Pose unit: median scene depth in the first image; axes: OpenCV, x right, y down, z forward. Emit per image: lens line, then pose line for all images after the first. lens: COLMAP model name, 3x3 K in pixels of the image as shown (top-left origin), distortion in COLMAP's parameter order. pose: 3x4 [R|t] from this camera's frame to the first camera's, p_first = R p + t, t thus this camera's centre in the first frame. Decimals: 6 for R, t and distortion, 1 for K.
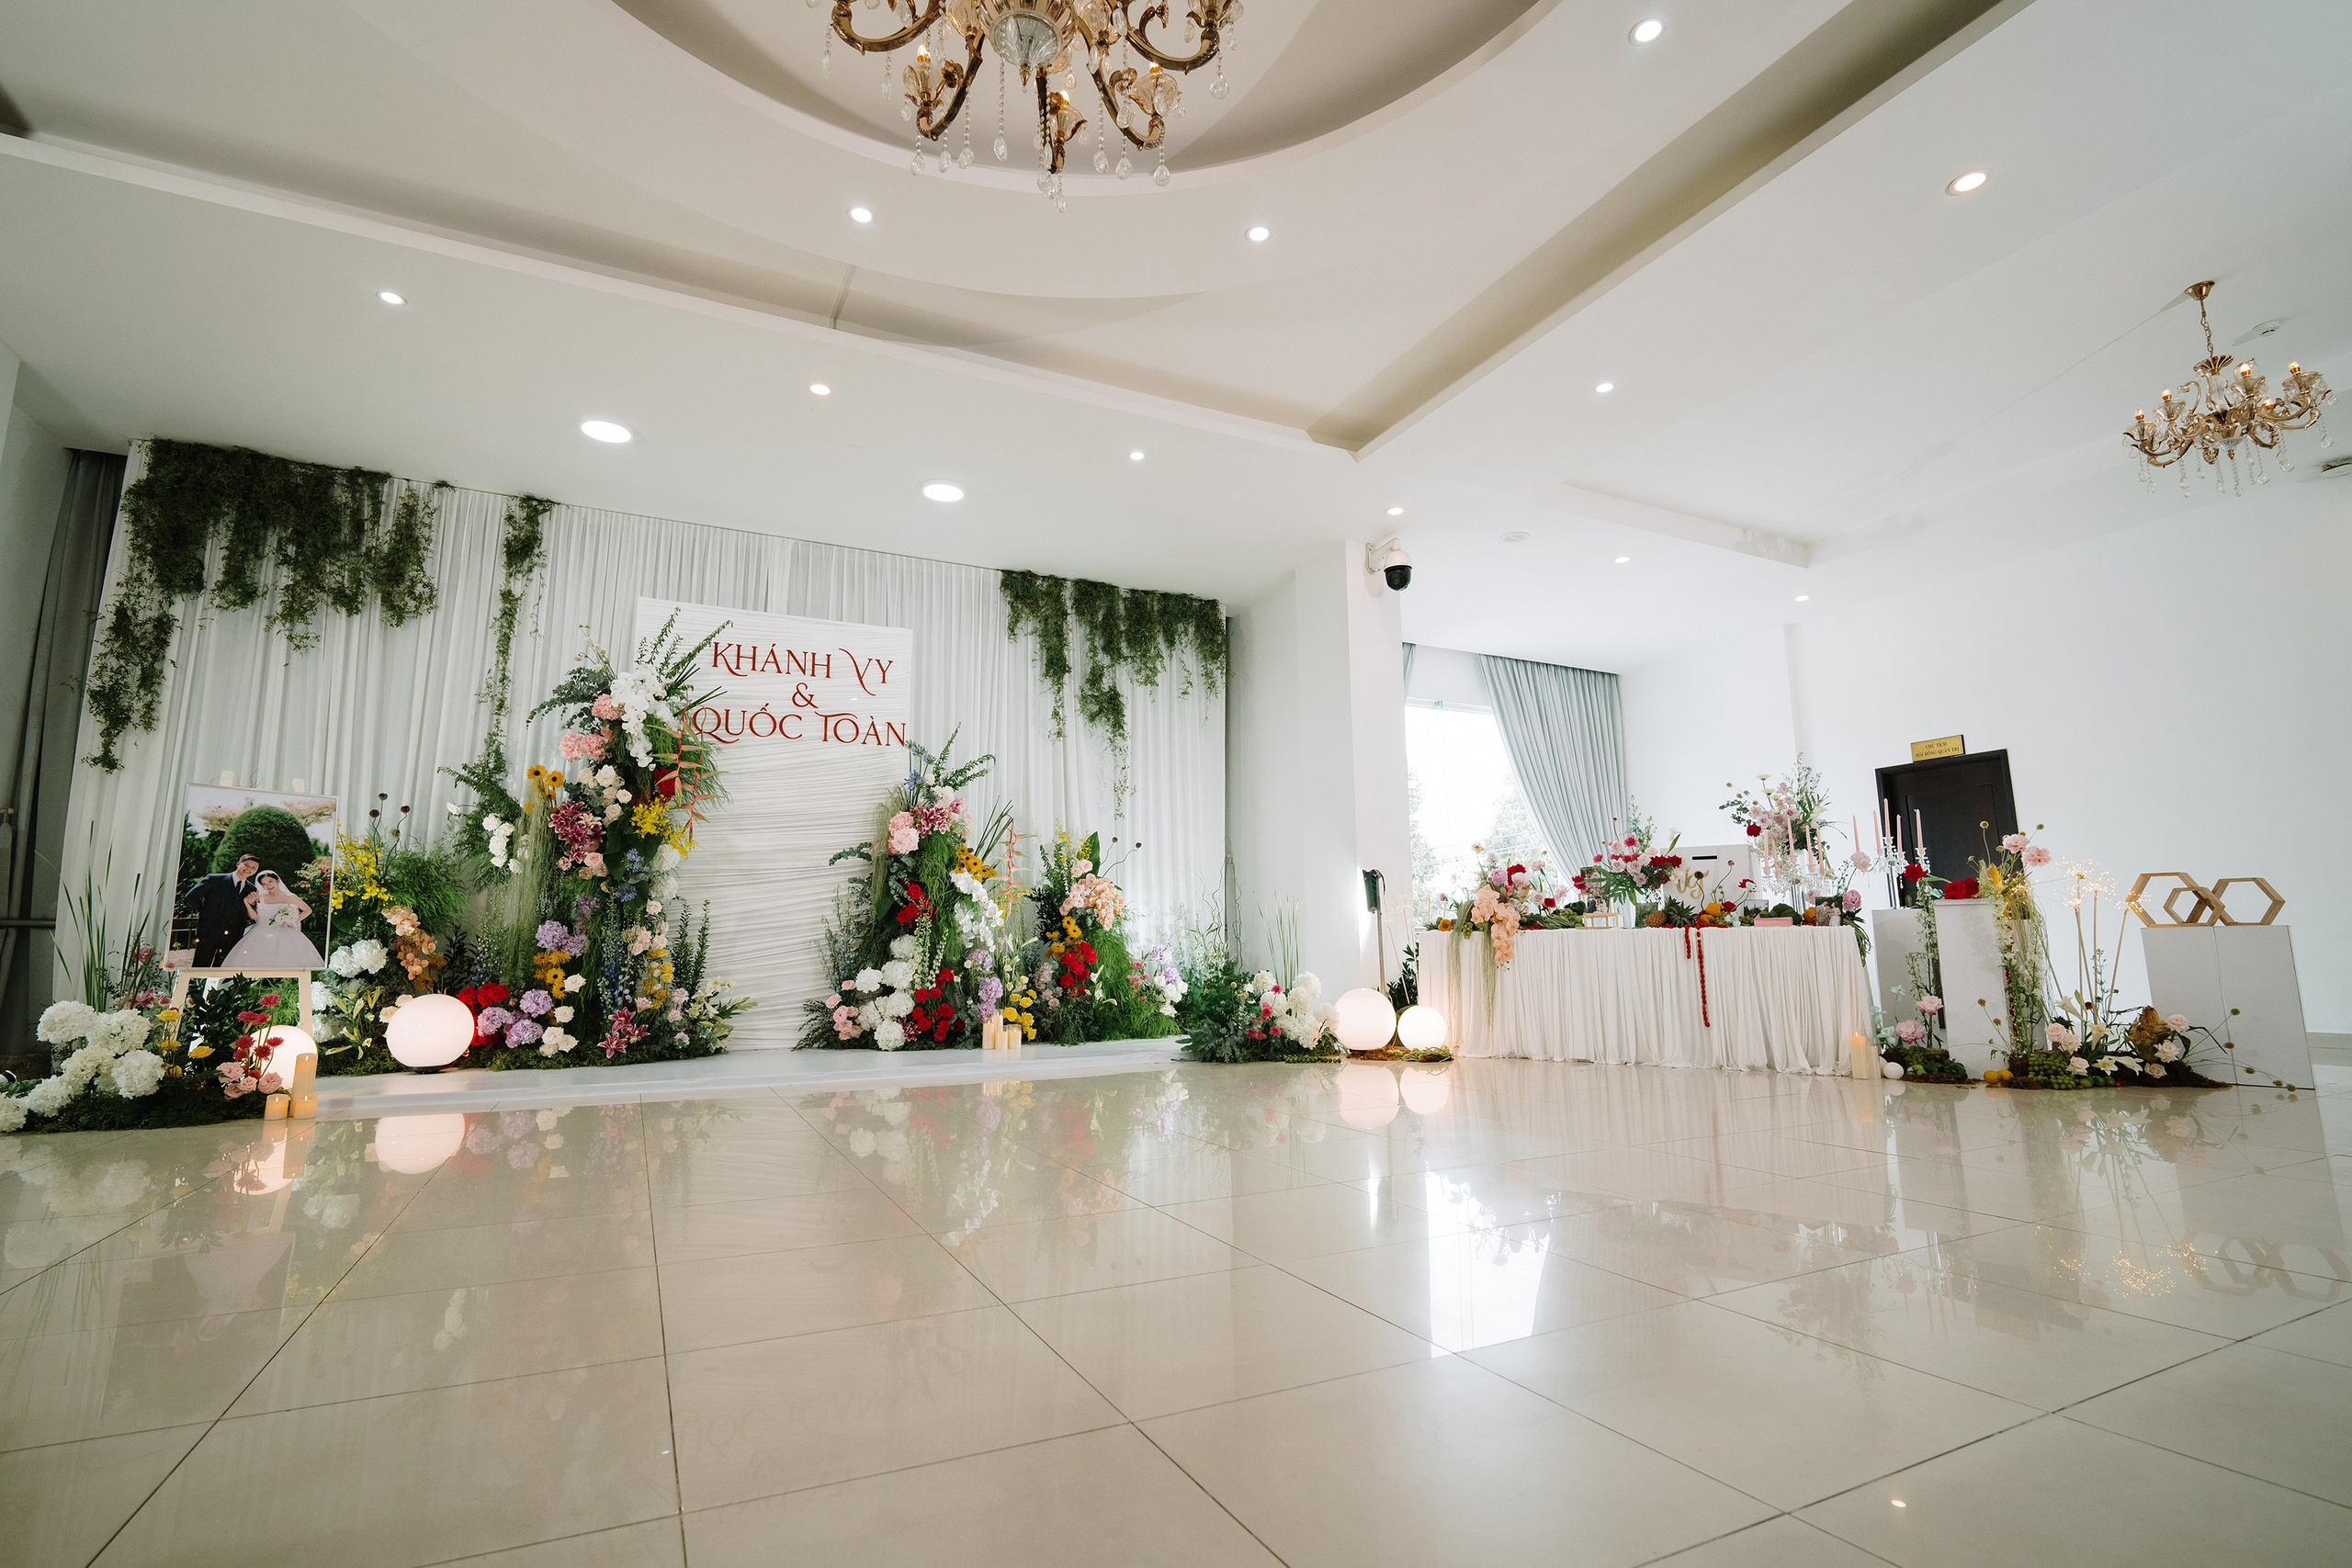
lens RADIAL K [[1082.5, 0, 1170.6], [0, 1082.5, 771.5], [0, 0, 1]] dist [-0.001147, -0.006575]
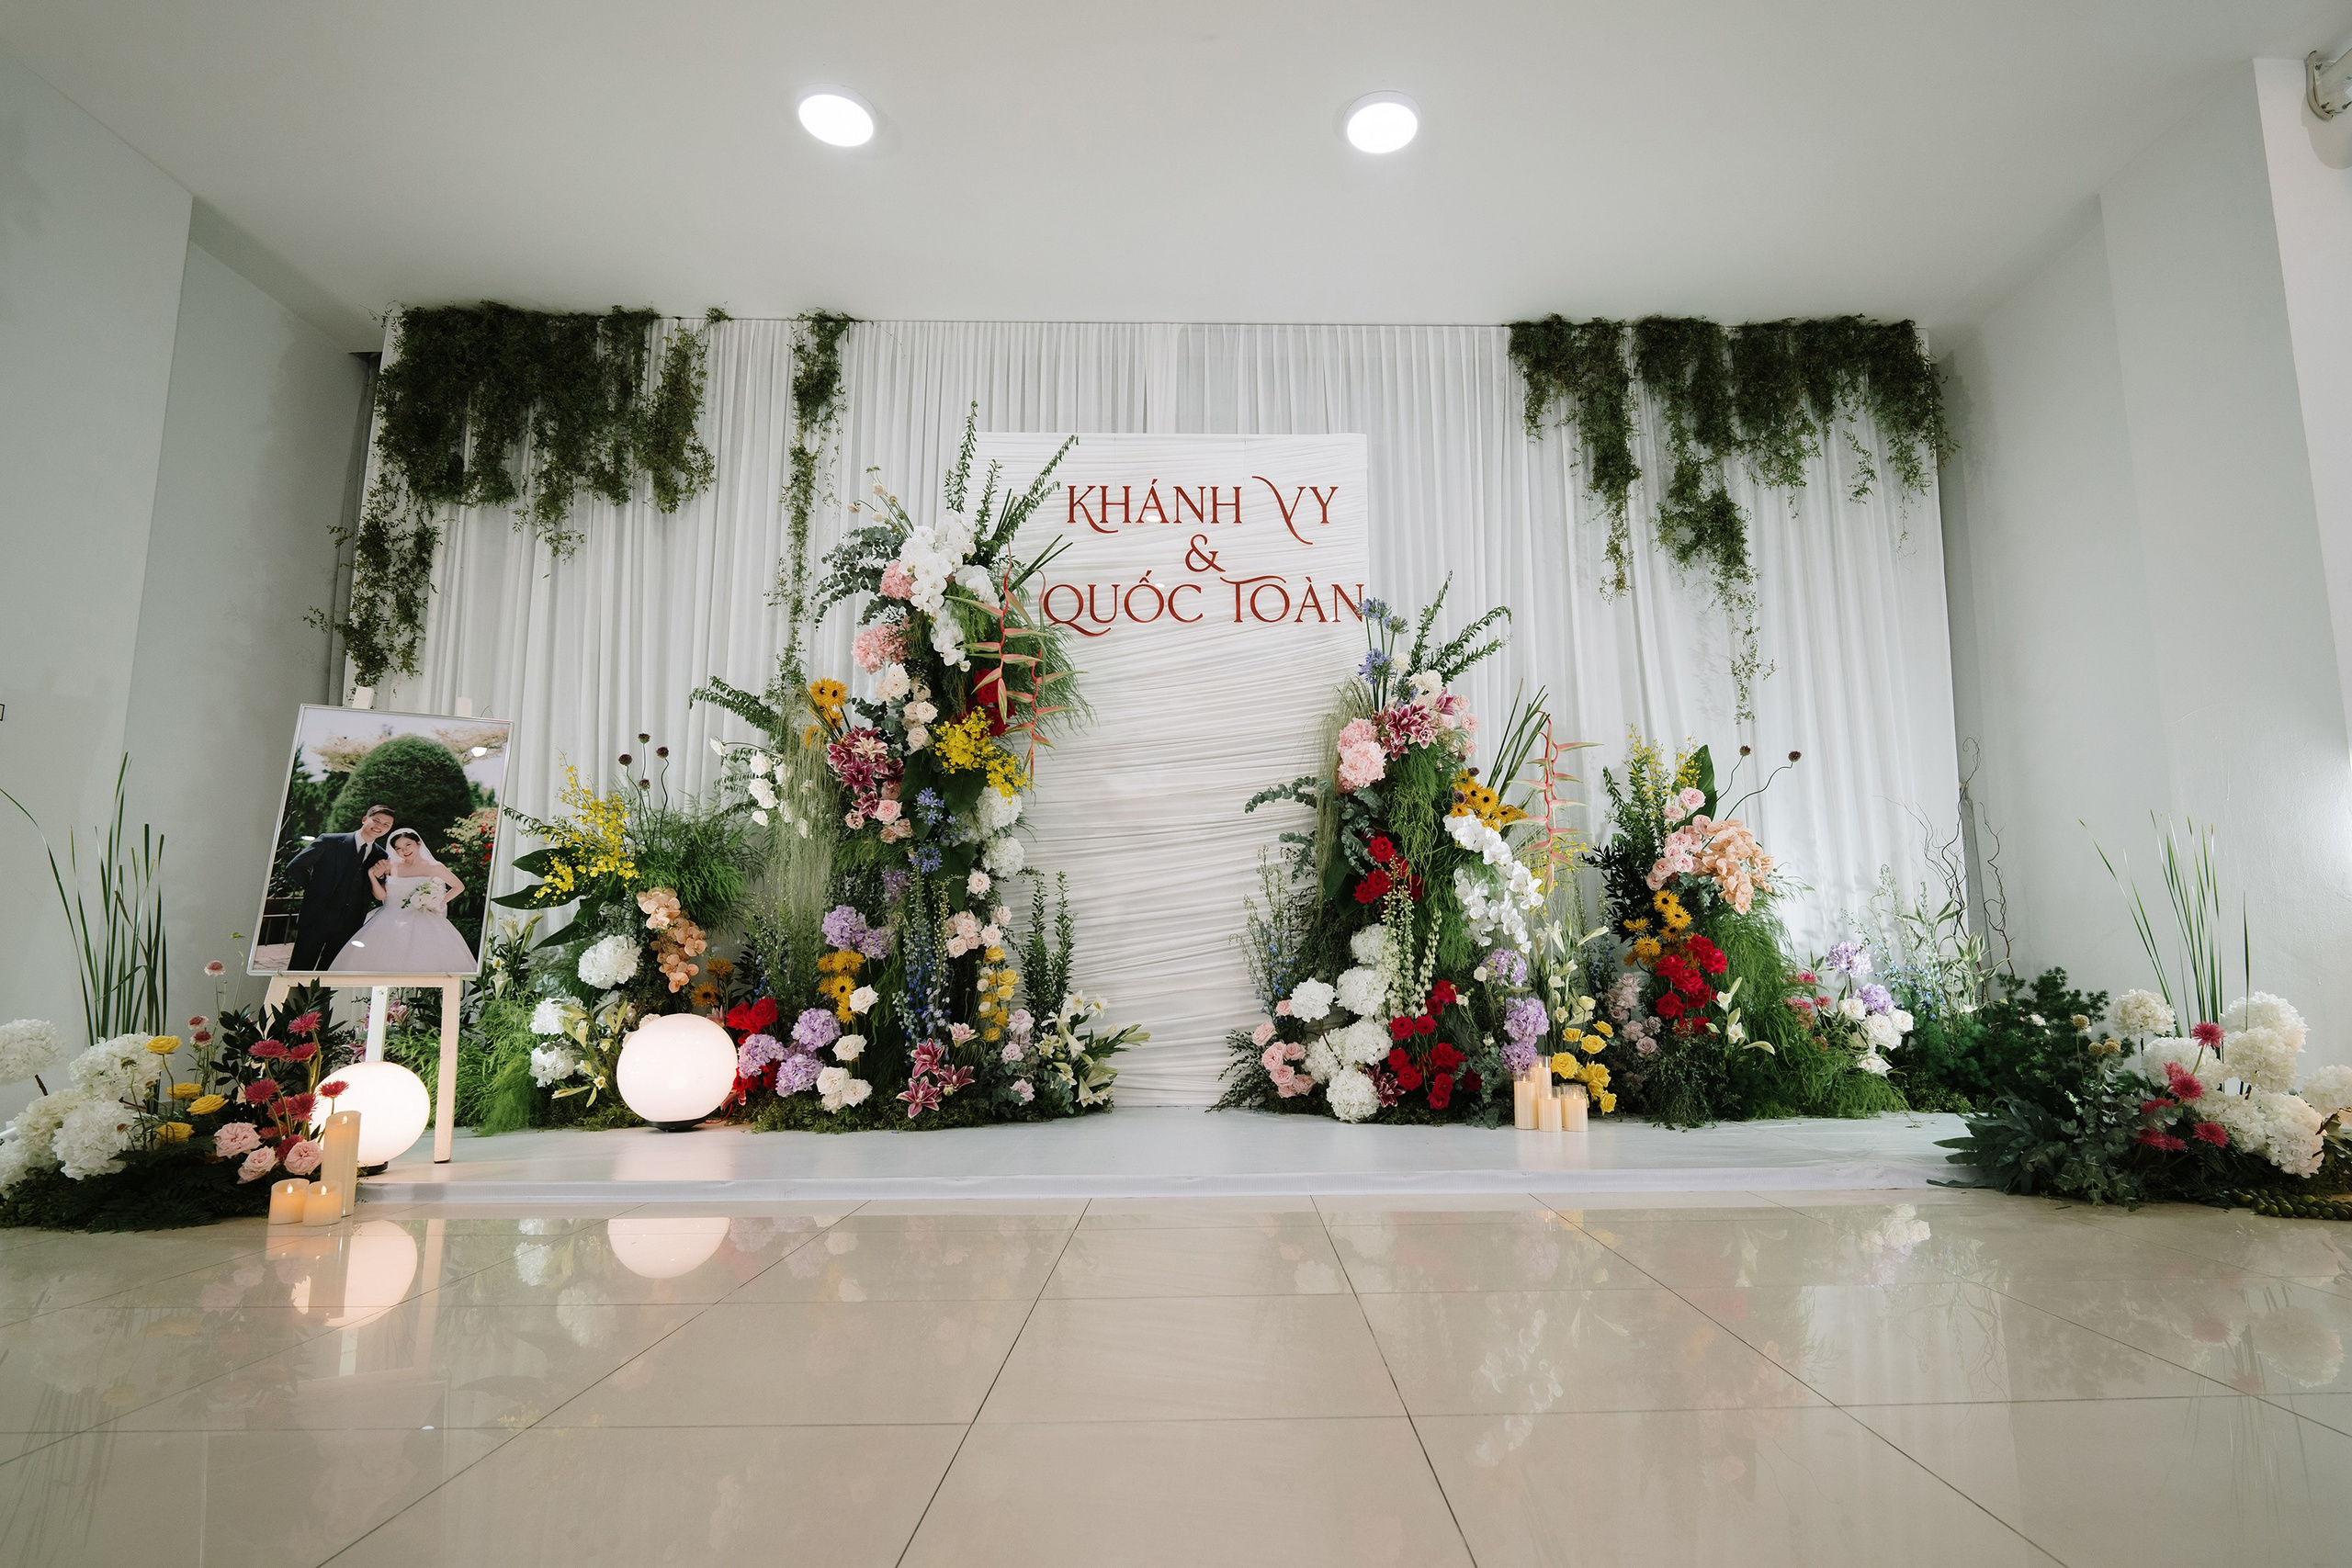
lens RADIAL K [[1150.5, 0, 1239.8], [0, 1150.5, 820.5], [0, 0, 1]] dist [0.003235, -0.009287]
pose [[0.907966, -0.052412, -0.415753, -0.048888], [0.067357, 0.997500, 0.021351, 0.077511], [0.413595, -0.047390, 0.909227, 0.409981]]
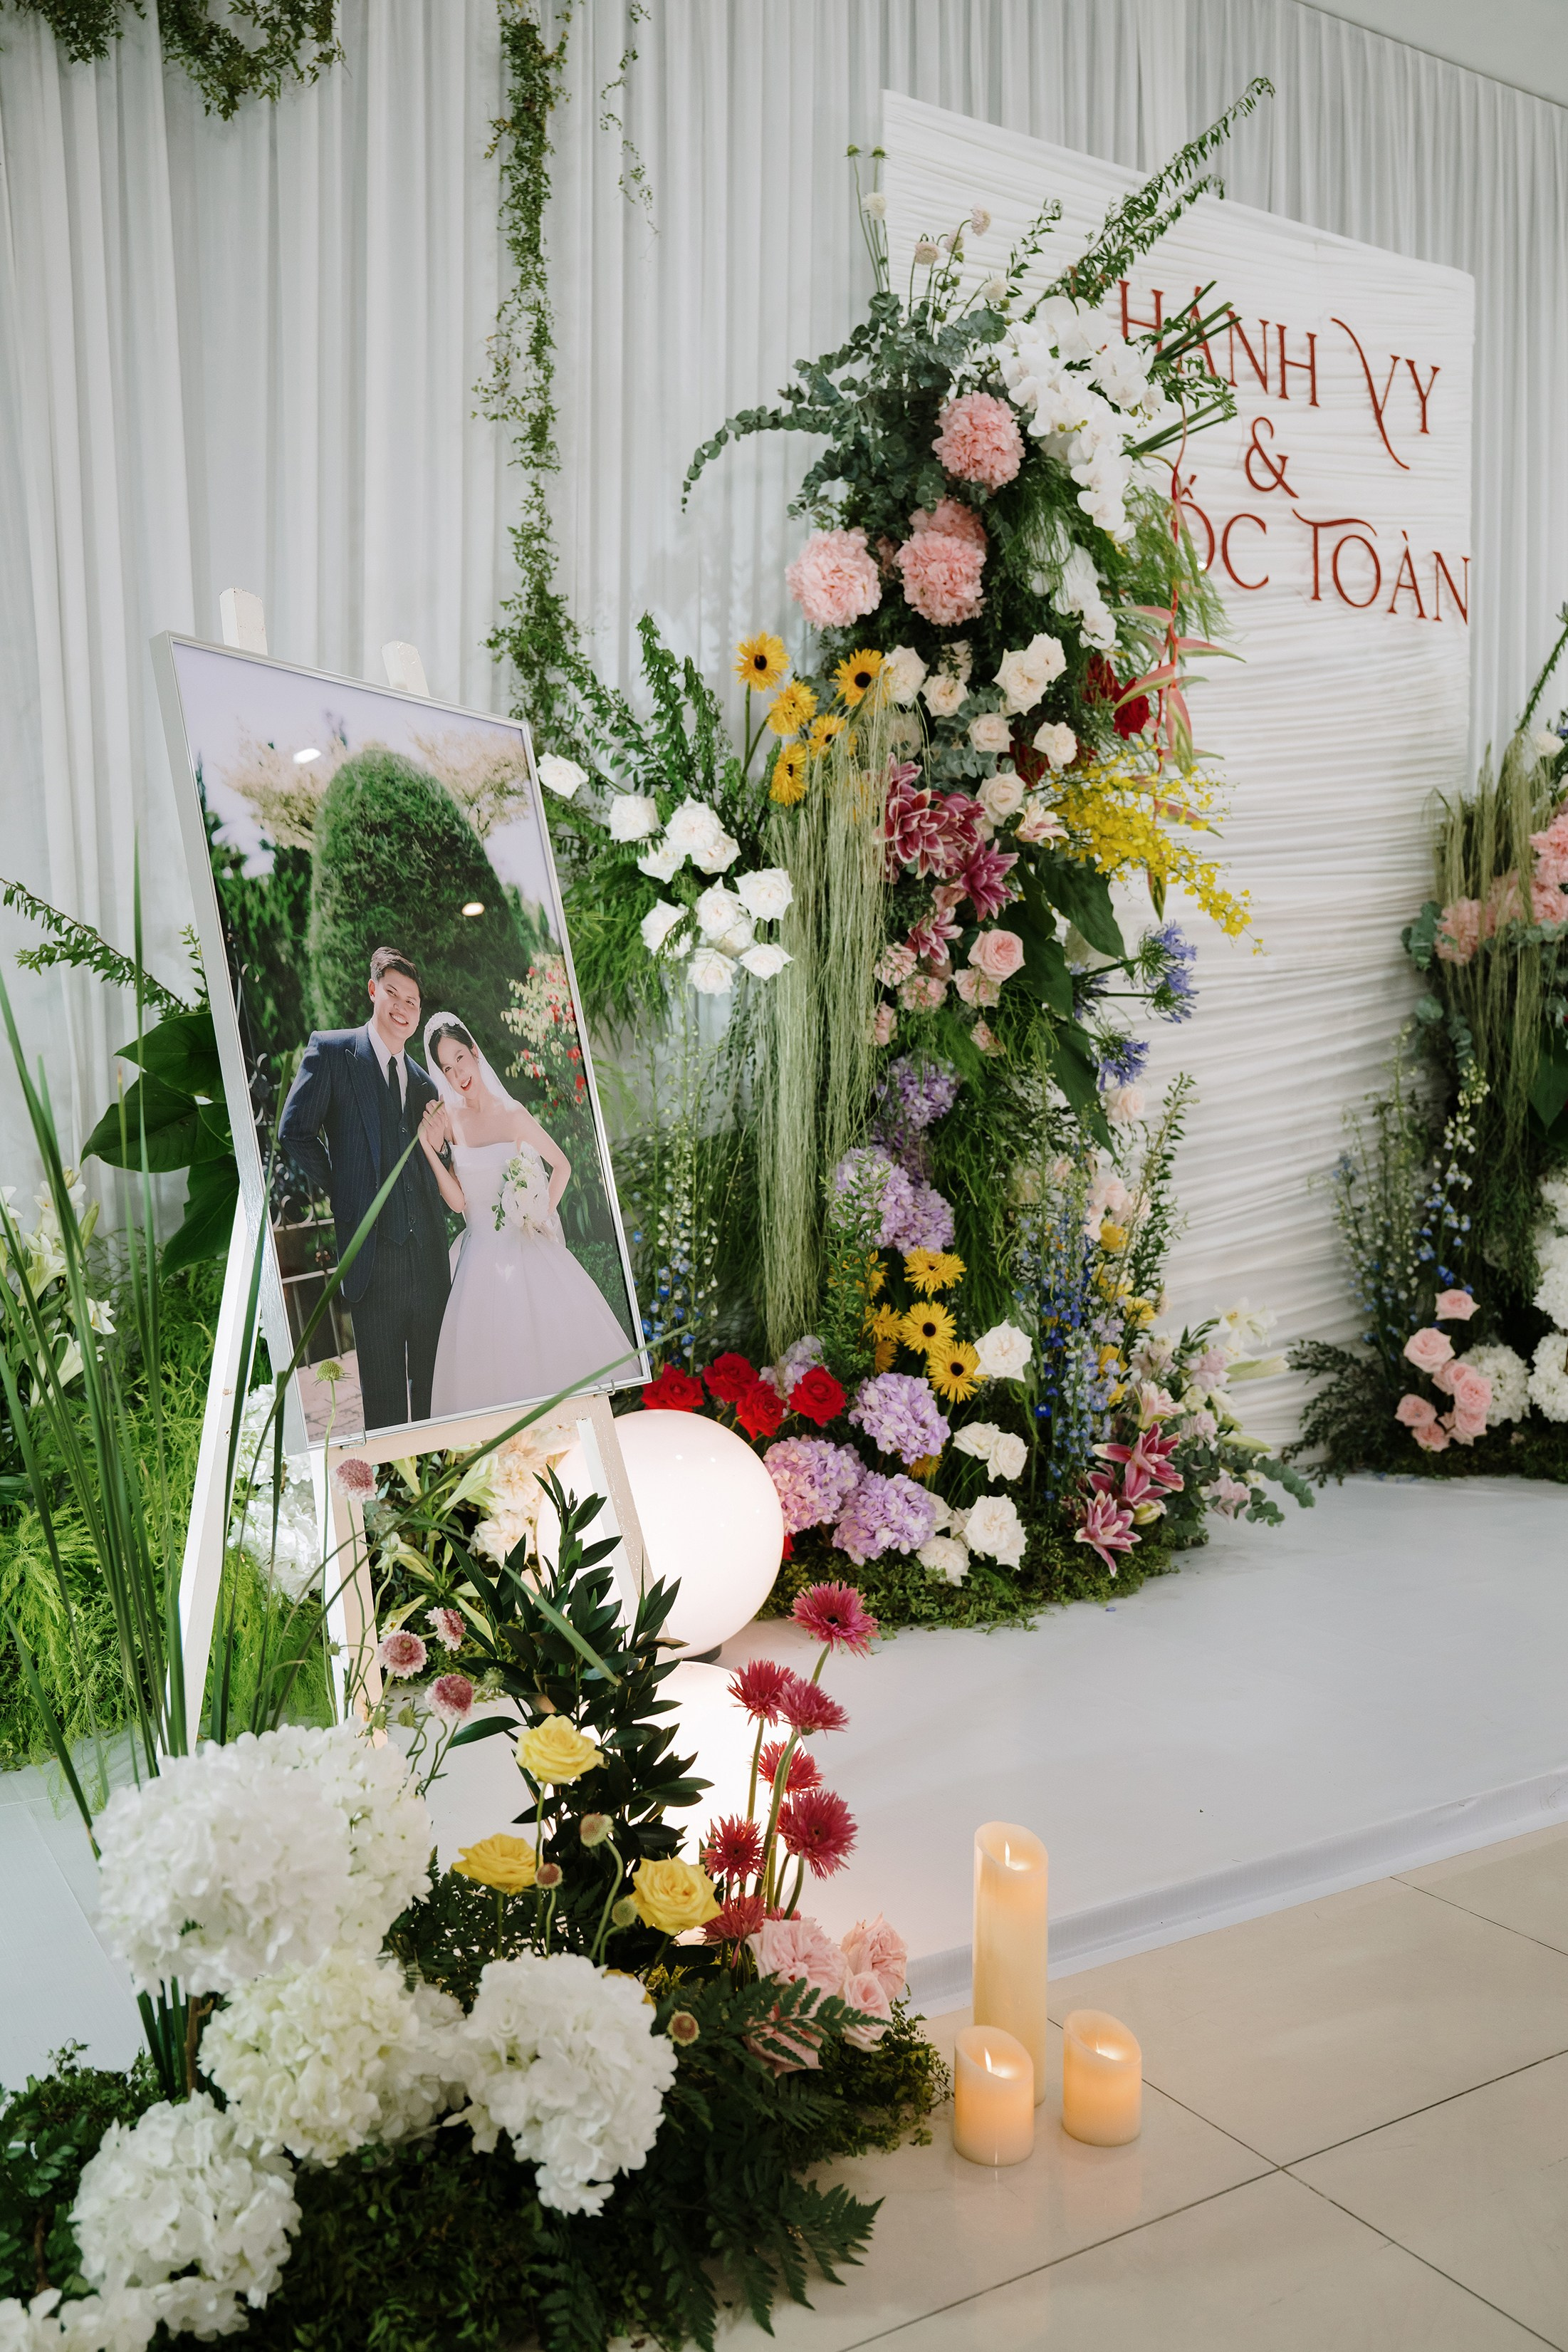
lens RADIAL K [[1900.7, 0, 781.1], [0, 1900.7, 1157.7], [0, 0, 1]] dist [-0.000273, 0.004157]
pose [[0.996481, -0.001097, 0.083809, -0.571322], [-0.016182, 0.978584, 0.205209, 0.025410], [-0.082239, -0.205843, 0.975123, 0.415891]]
